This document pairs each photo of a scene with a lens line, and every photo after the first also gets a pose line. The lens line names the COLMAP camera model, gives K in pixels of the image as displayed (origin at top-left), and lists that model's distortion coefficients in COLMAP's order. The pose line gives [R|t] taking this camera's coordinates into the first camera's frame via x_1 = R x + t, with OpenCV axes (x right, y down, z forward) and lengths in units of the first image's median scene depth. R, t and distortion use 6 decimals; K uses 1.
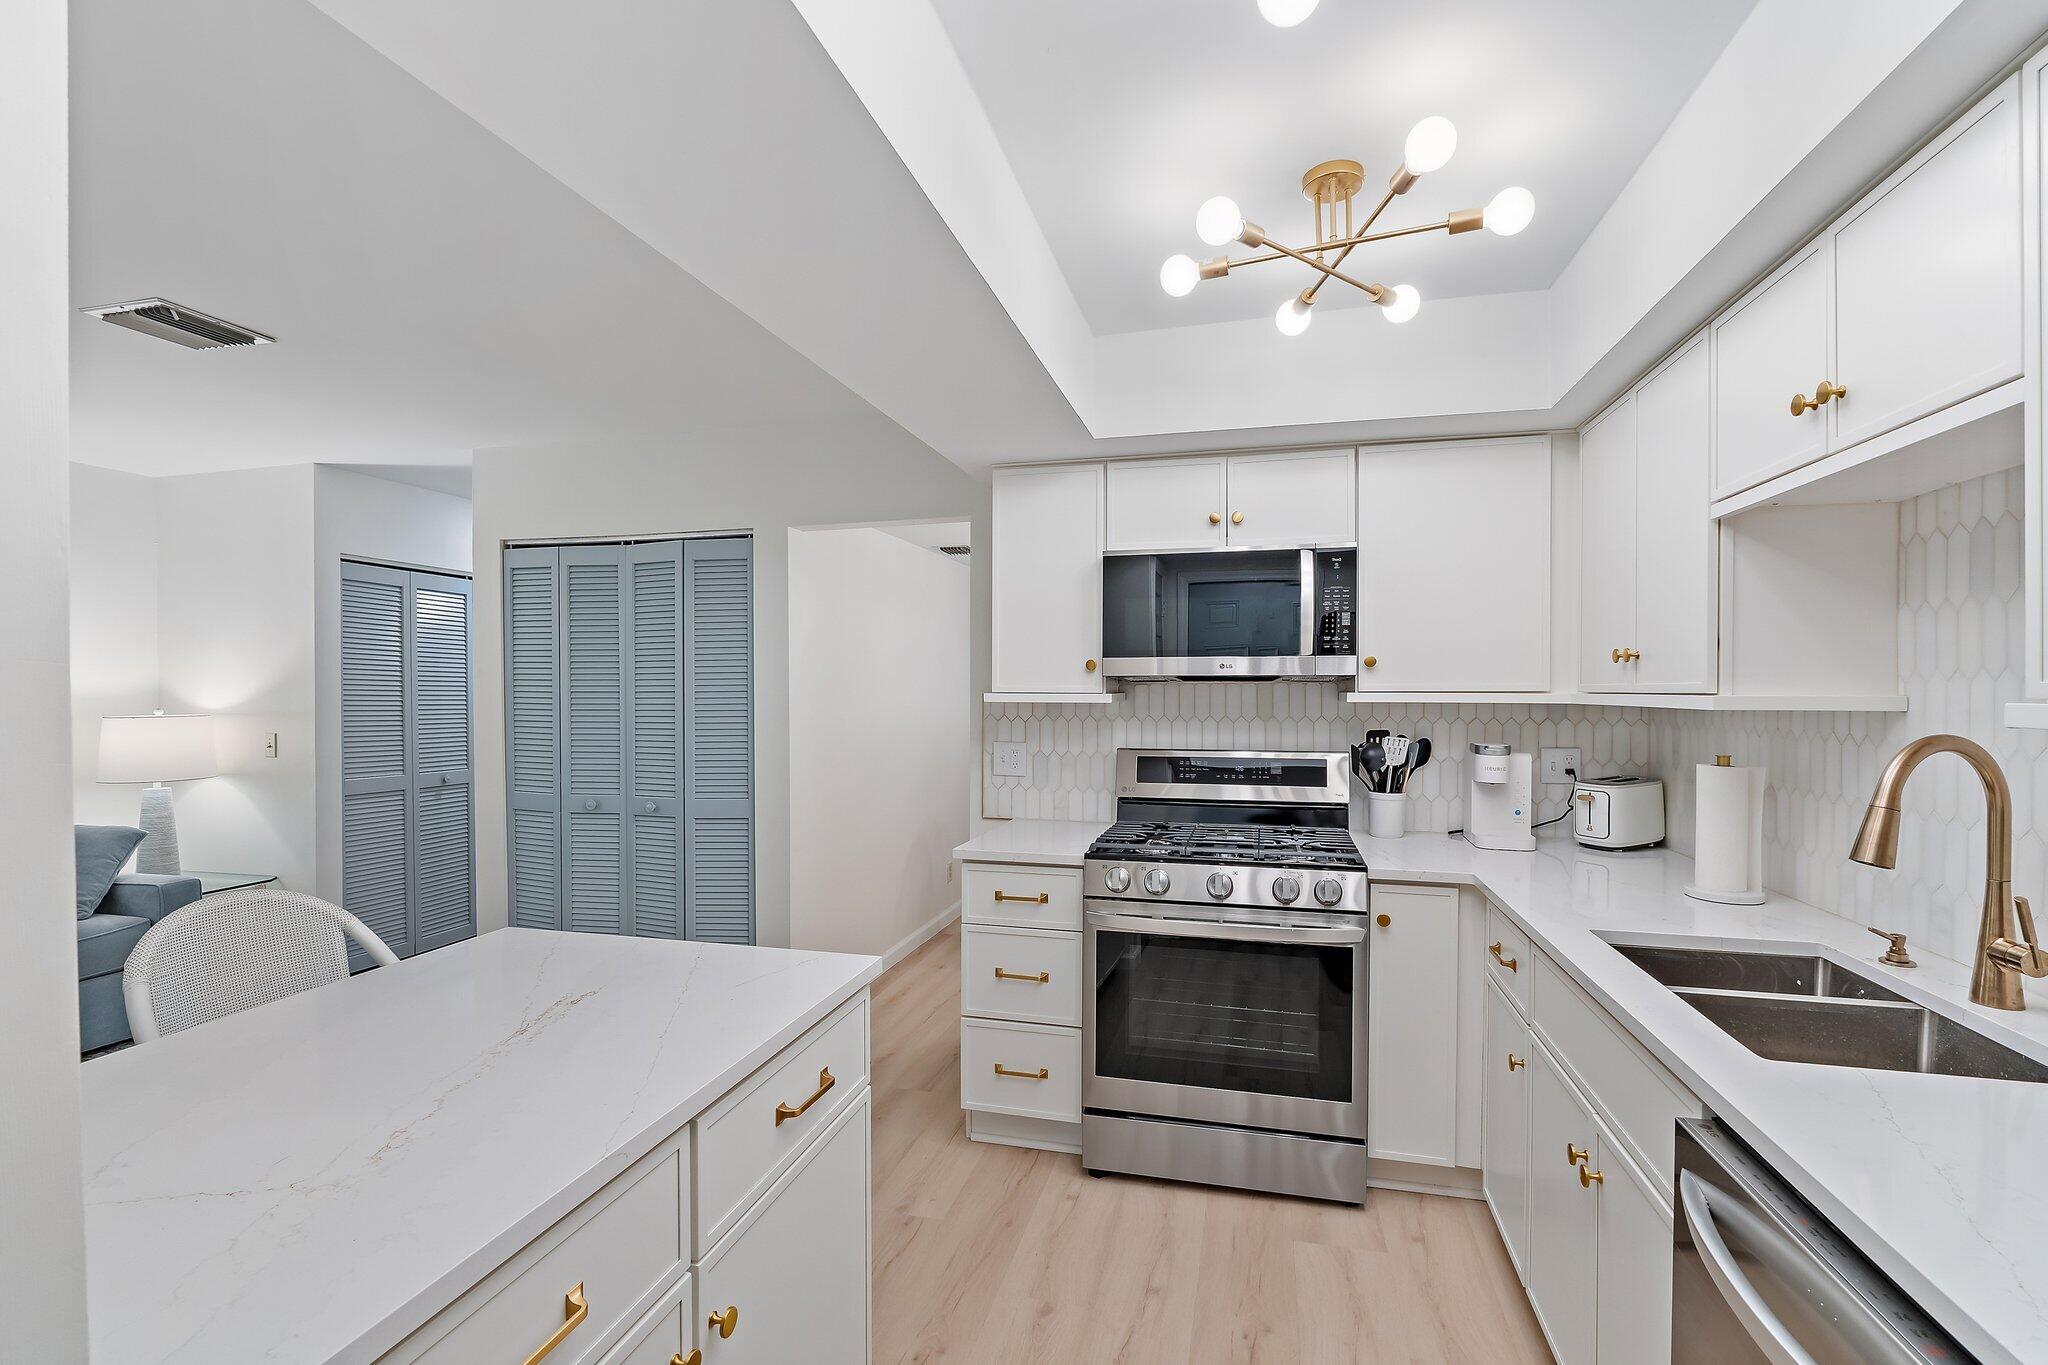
lens RADIAL K [[889.1, 0, 994.8], [0, 889.1, 684.7], [0, 0, 1]] dist [0.008183, 0.000005]
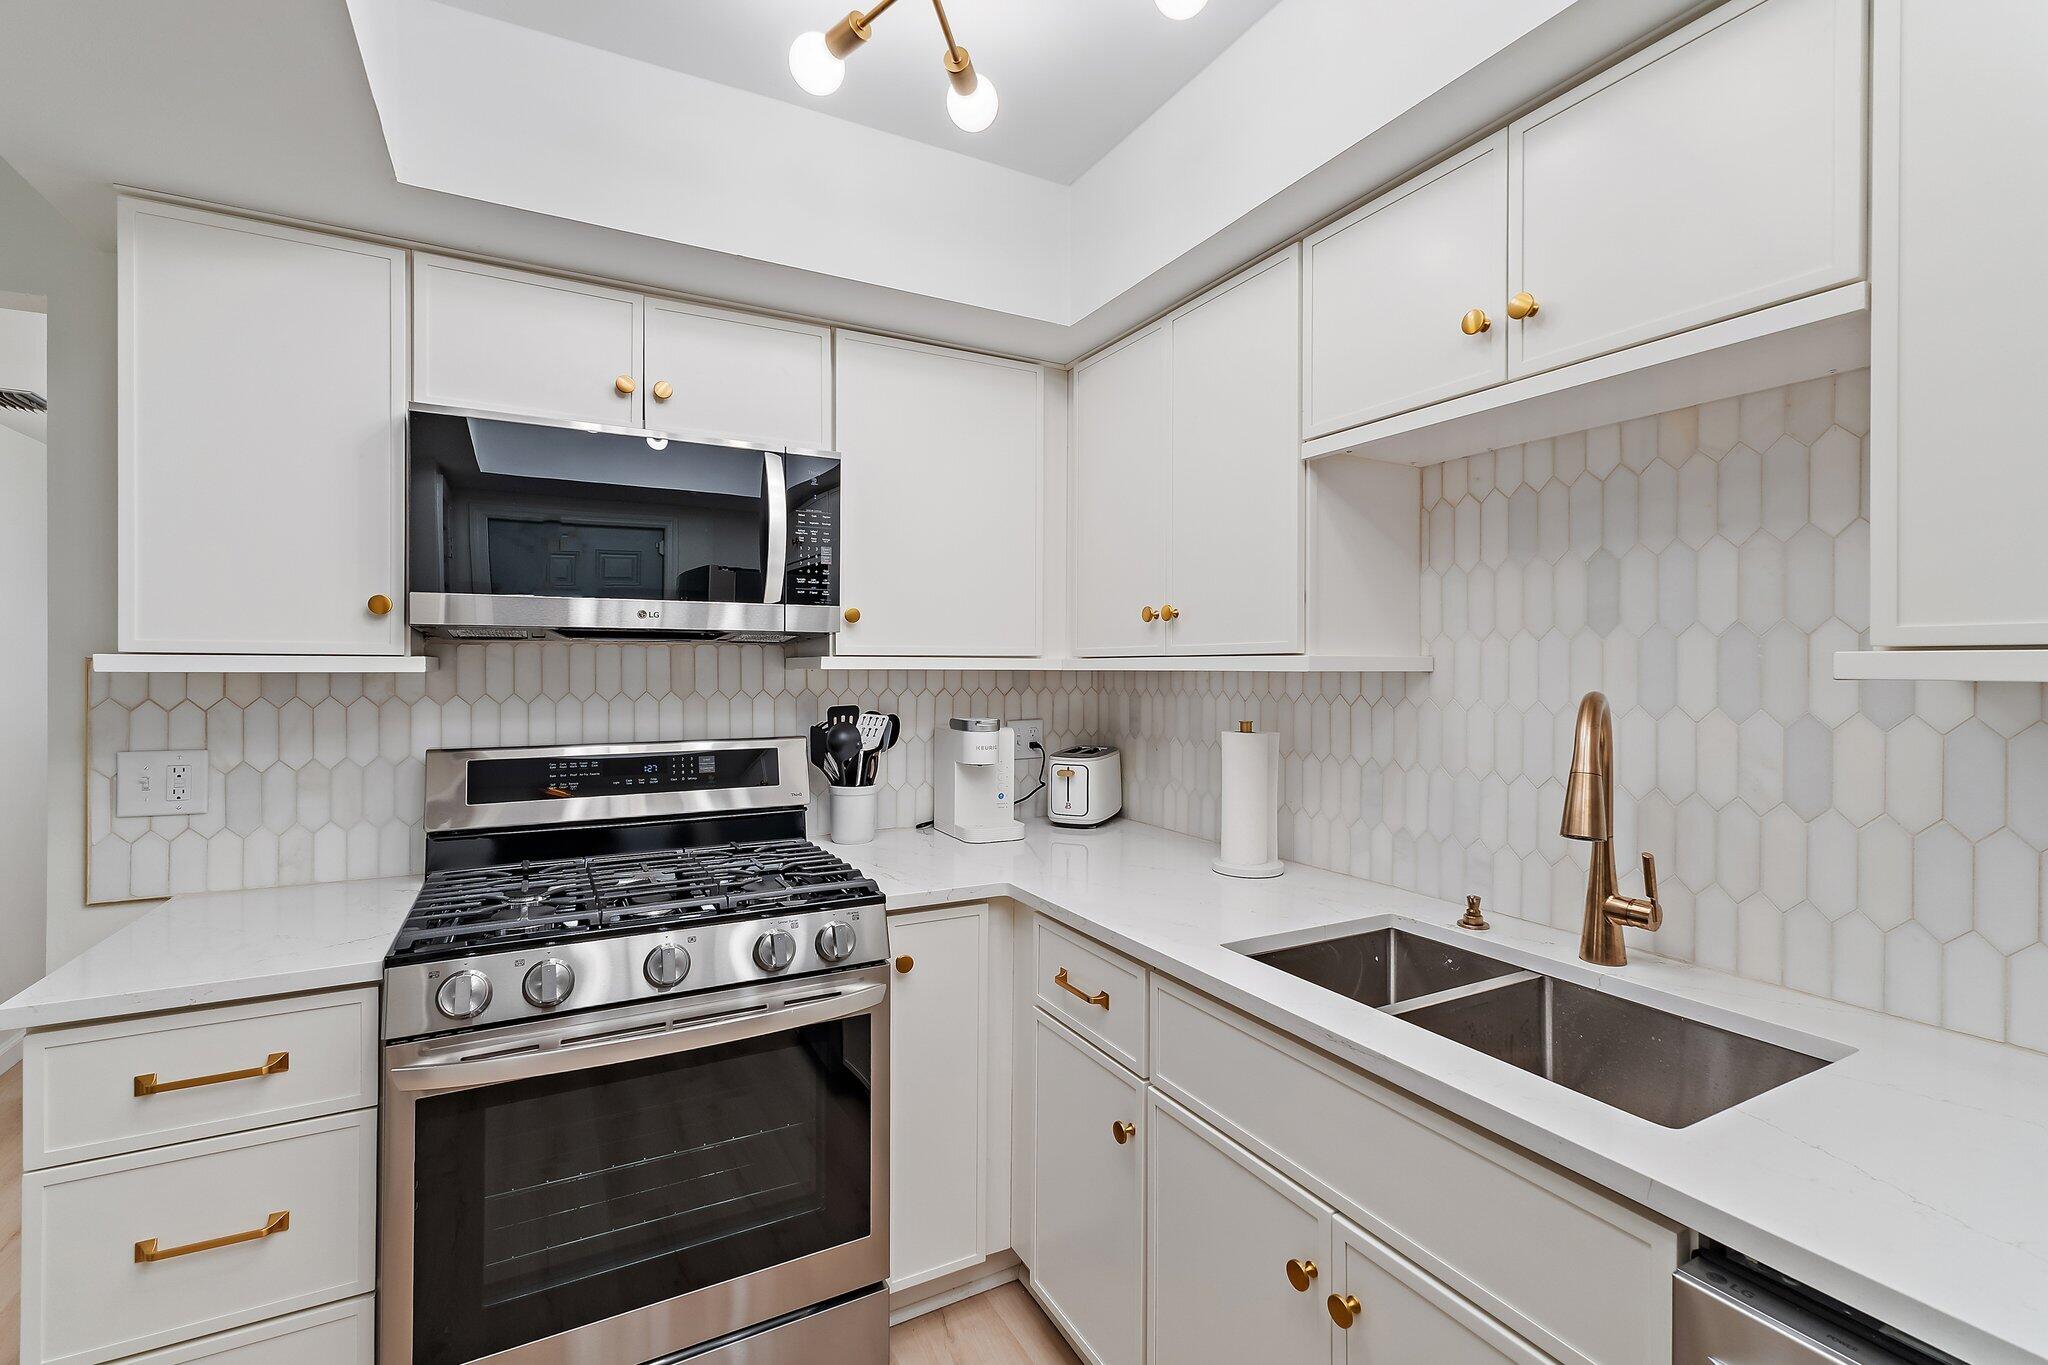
lens RADIAL K [[876.4, 0, 1030.5], [0, 876.4, 671.2], [0, 0, 1]] dist [0.006614, -0.000264]
pose [[0.684048, 0.000446, 0.729437, -0.017336], [-0.007228, 0.999955, 0.006166, 0.015441], [-0.729401, -0.009490, 0.684020, 0.380921]]
